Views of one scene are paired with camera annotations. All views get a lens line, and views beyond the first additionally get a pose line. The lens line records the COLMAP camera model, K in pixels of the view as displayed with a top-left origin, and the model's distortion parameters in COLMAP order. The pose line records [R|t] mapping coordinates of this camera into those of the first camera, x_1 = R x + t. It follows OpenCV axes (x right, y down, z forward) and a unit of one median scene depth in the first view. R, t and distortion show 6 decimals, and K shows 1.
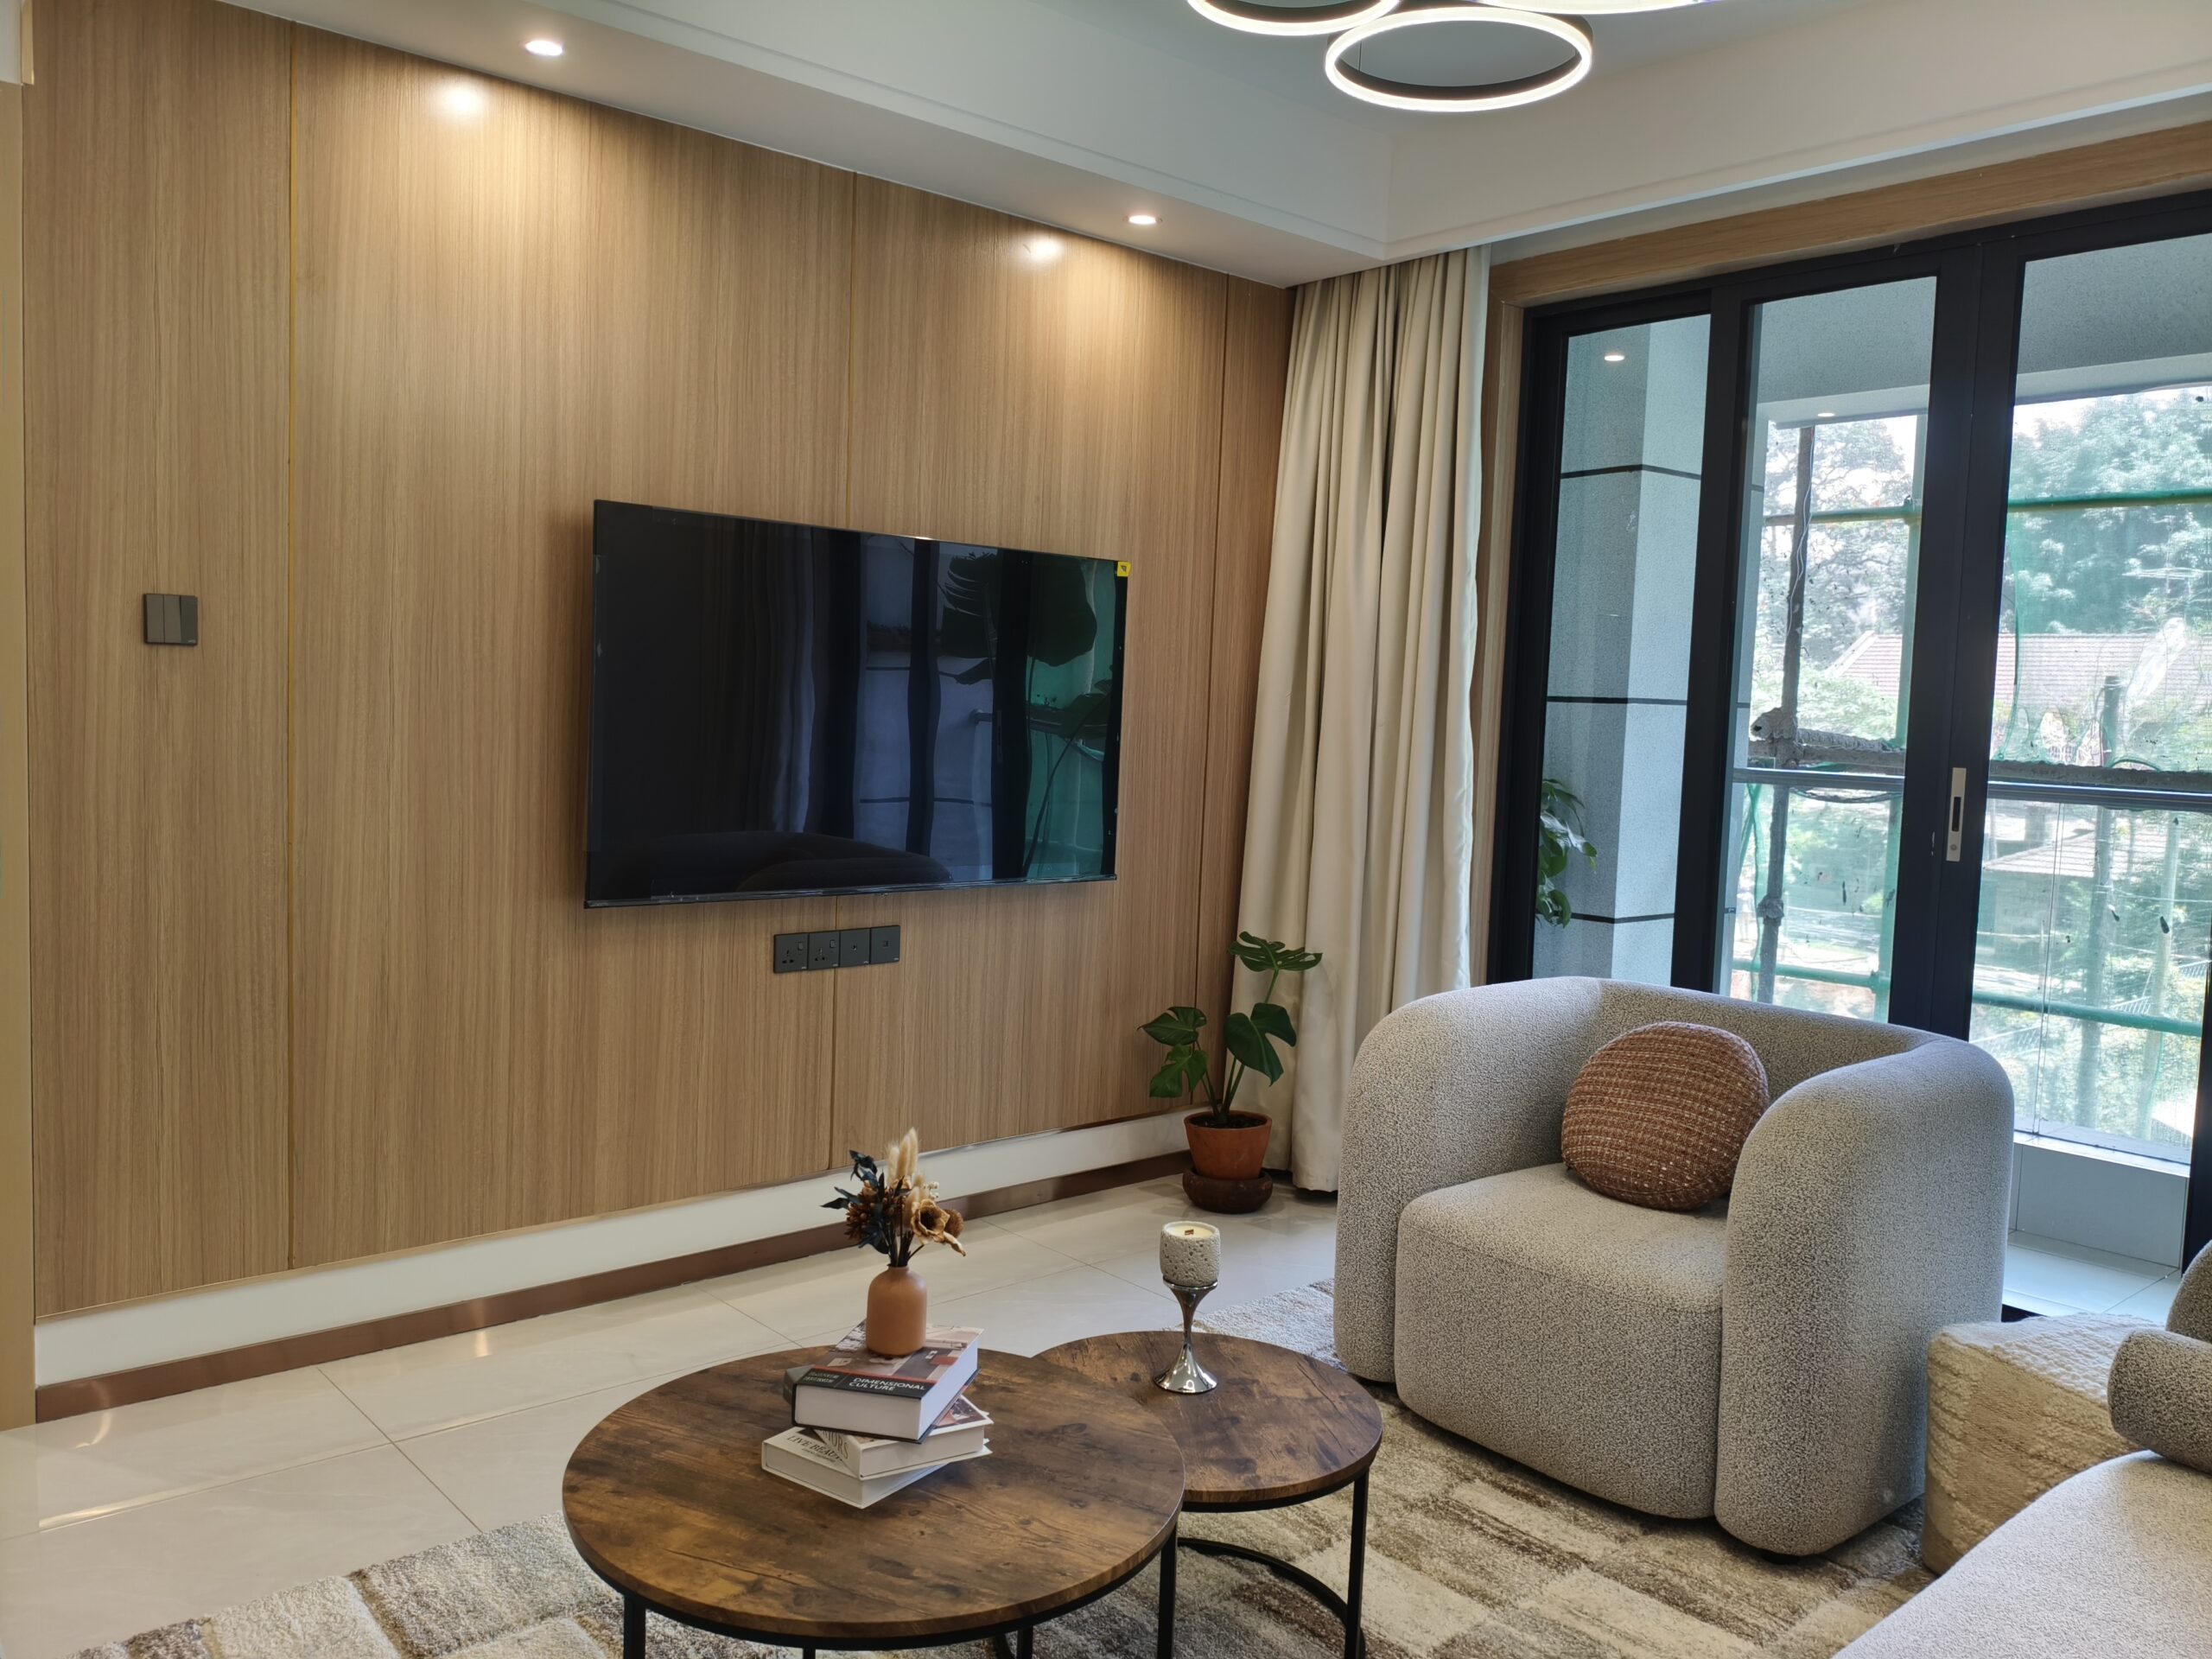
lens RADIAL K [[1697.5, 0, 1163.0], [0, 1697.5, 844.2], [0, 0, 1]] dist [0.027155, -0.037684]
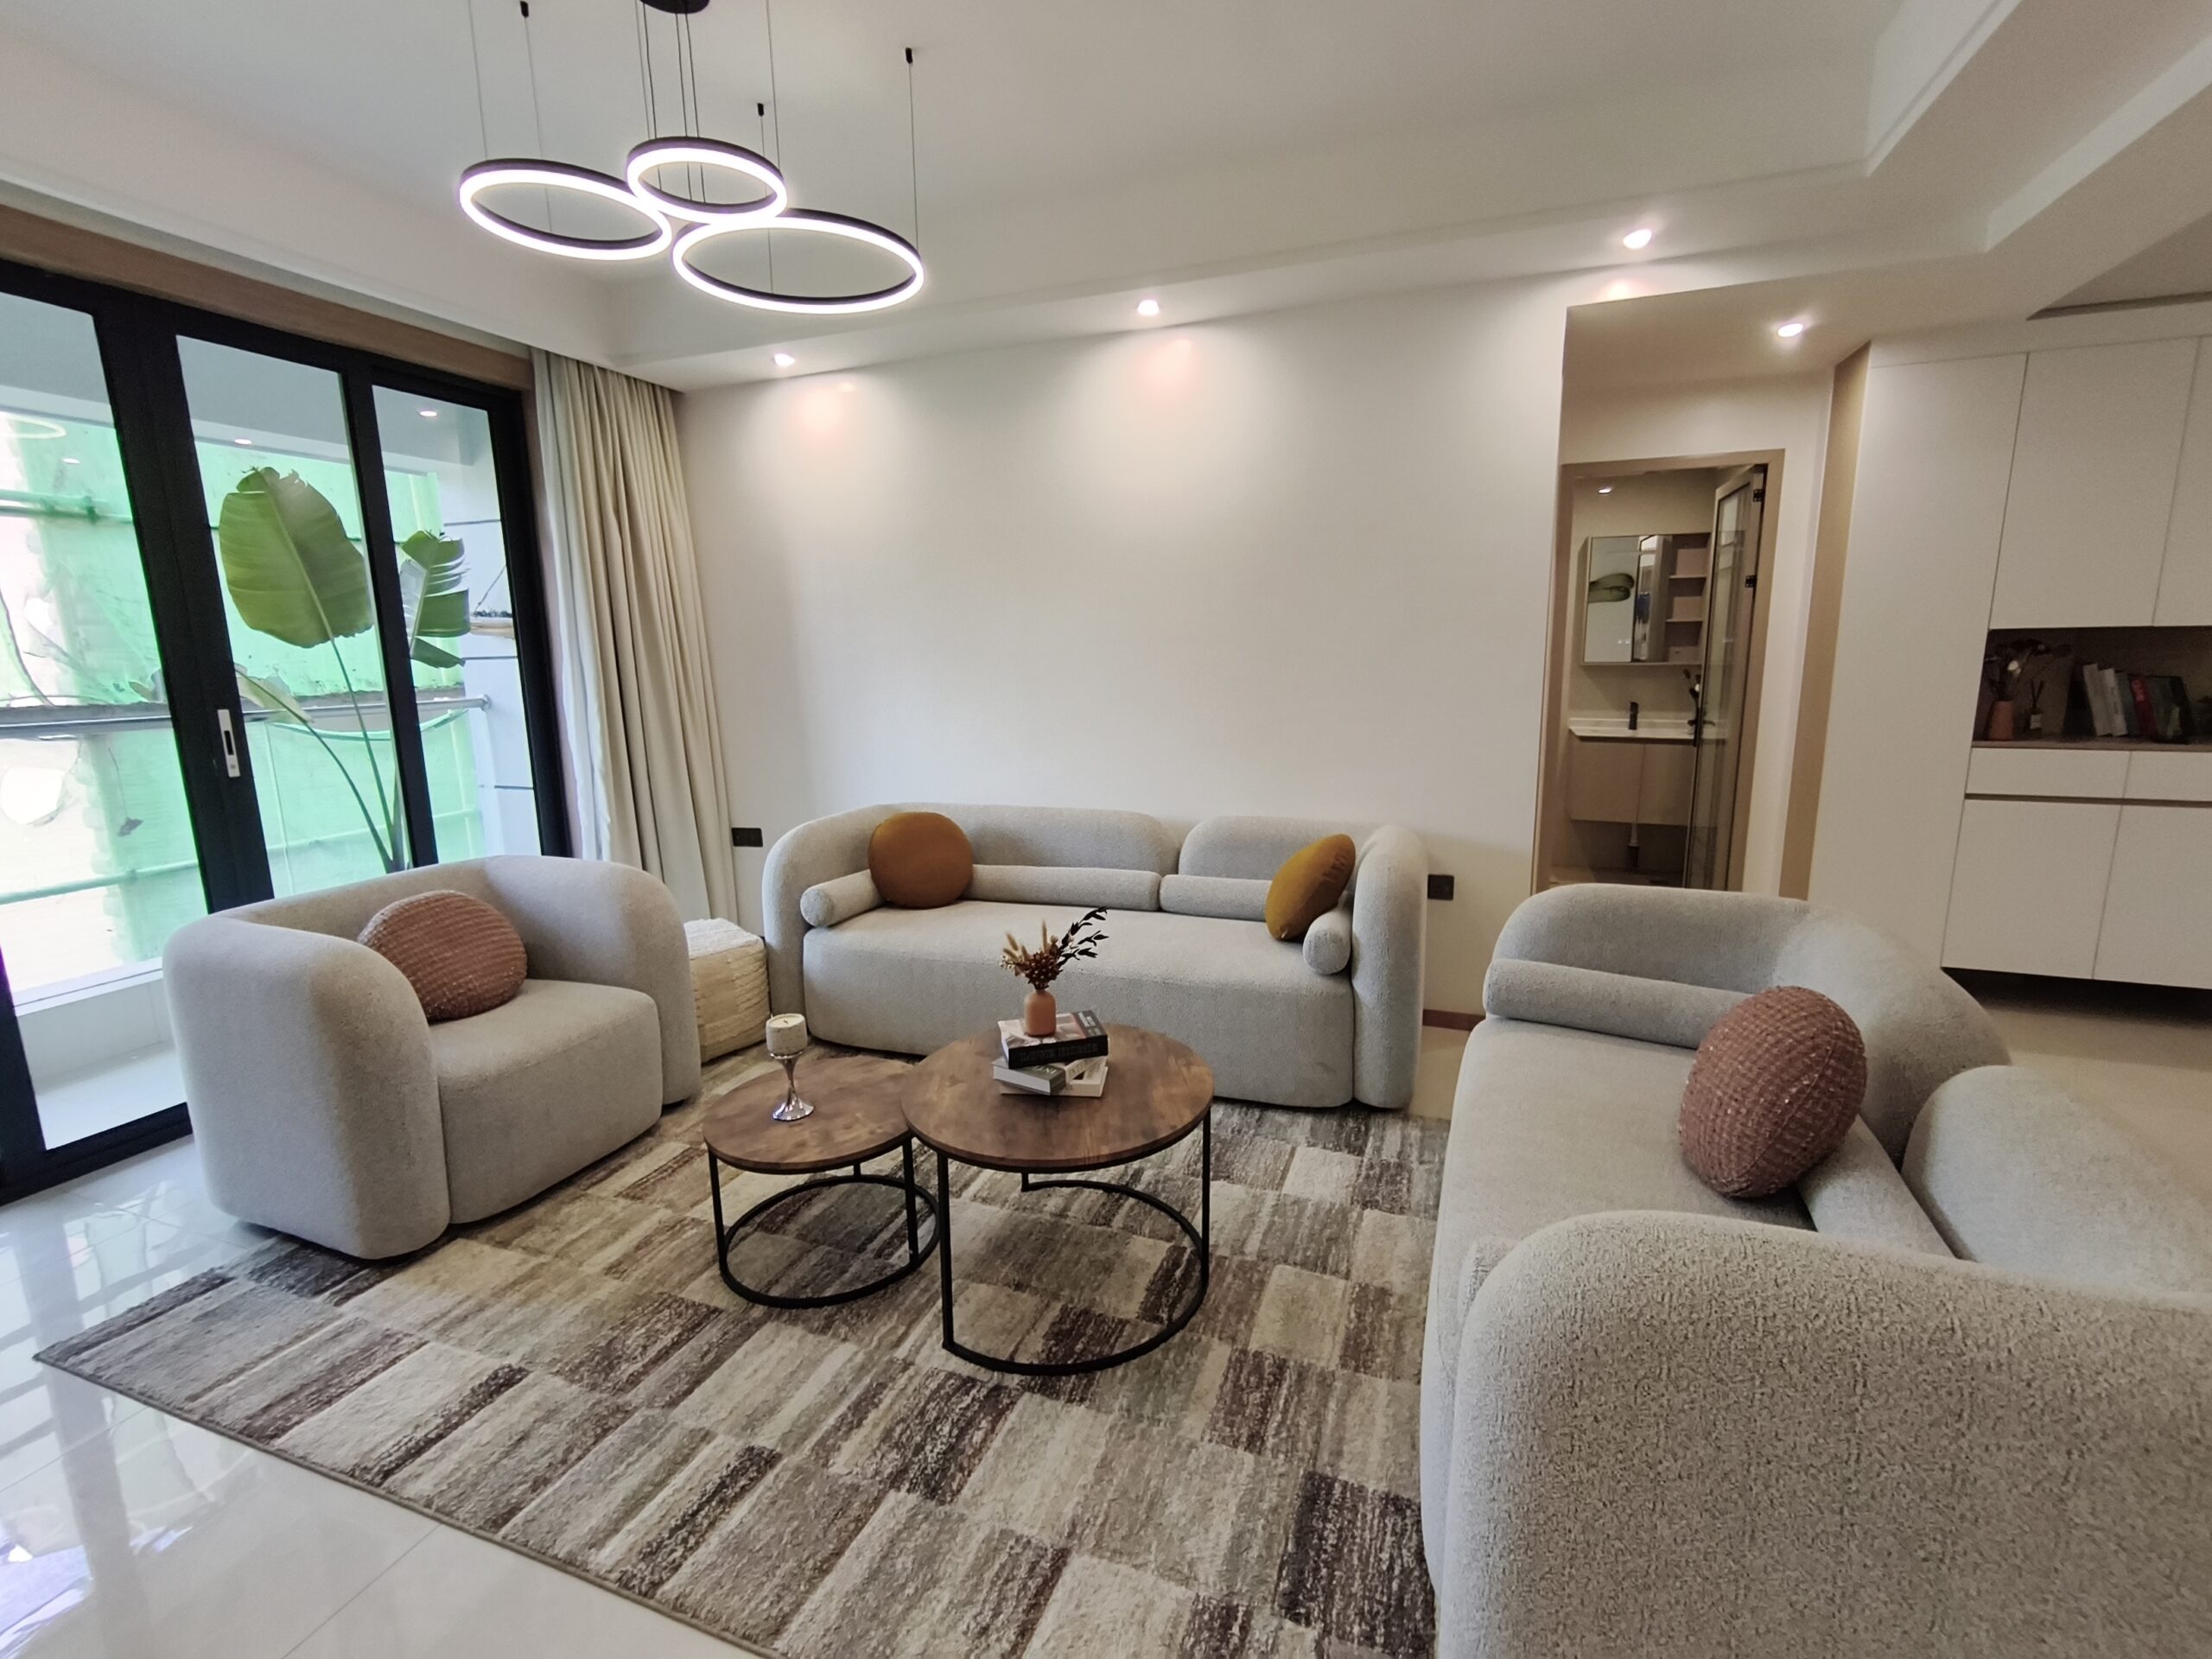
lens RADIAL K [[983.9, 0, 1102.6], [0, 983.9, 829.8], [0, 0, 1]] dist [0.002938, 0.000601]
pose [[-0.461869, -0.188476, 0.866691, -0.564766], [0.070484, 0.966271, 0.247693, -0.095796], [-0.884143, 0.175489, -0.433007, 0.710721]]
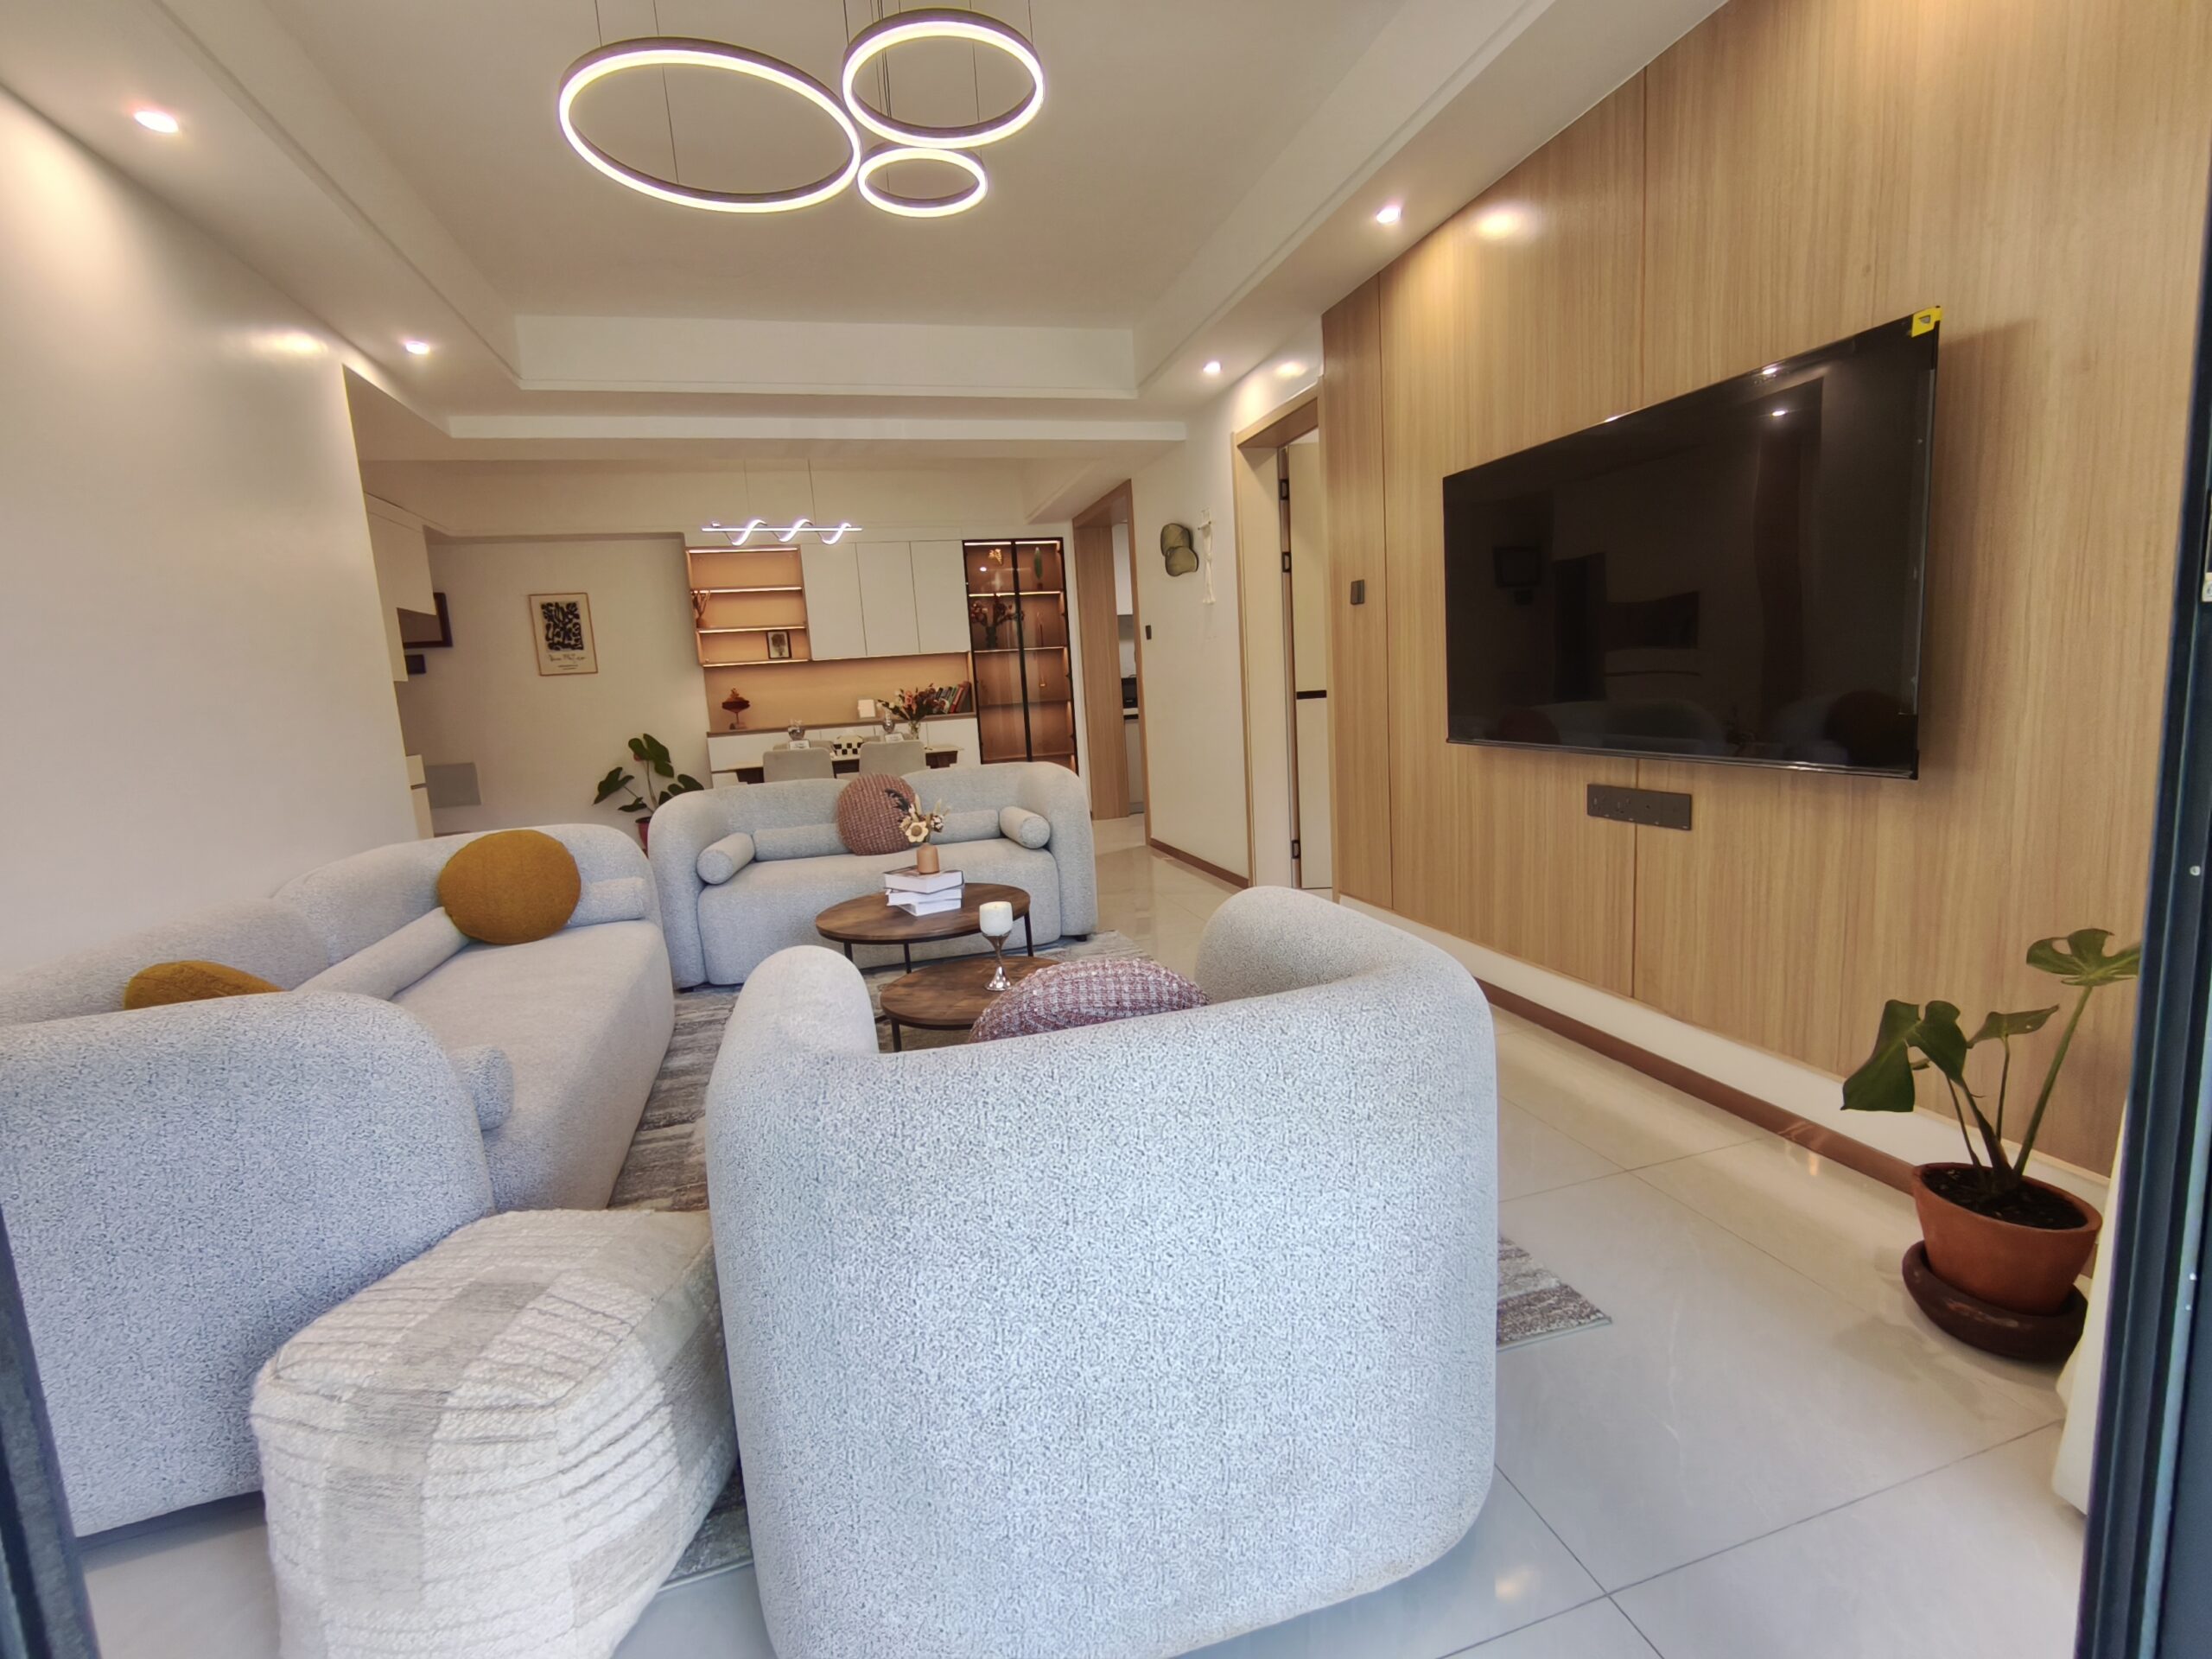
lens RADIAL K [[983.9, 0, 1057.9], [0, 983.9, 846.6], [0, 0, 1]] dist [0.002938, 0.000601]
pose [[-0.499198, 0.139344, -0.855210, 0.576298], [-0.023411, 0.984455, 0.174067, -0.017224], [0.866172, 0.106915, -0.488176, 1.015983]]
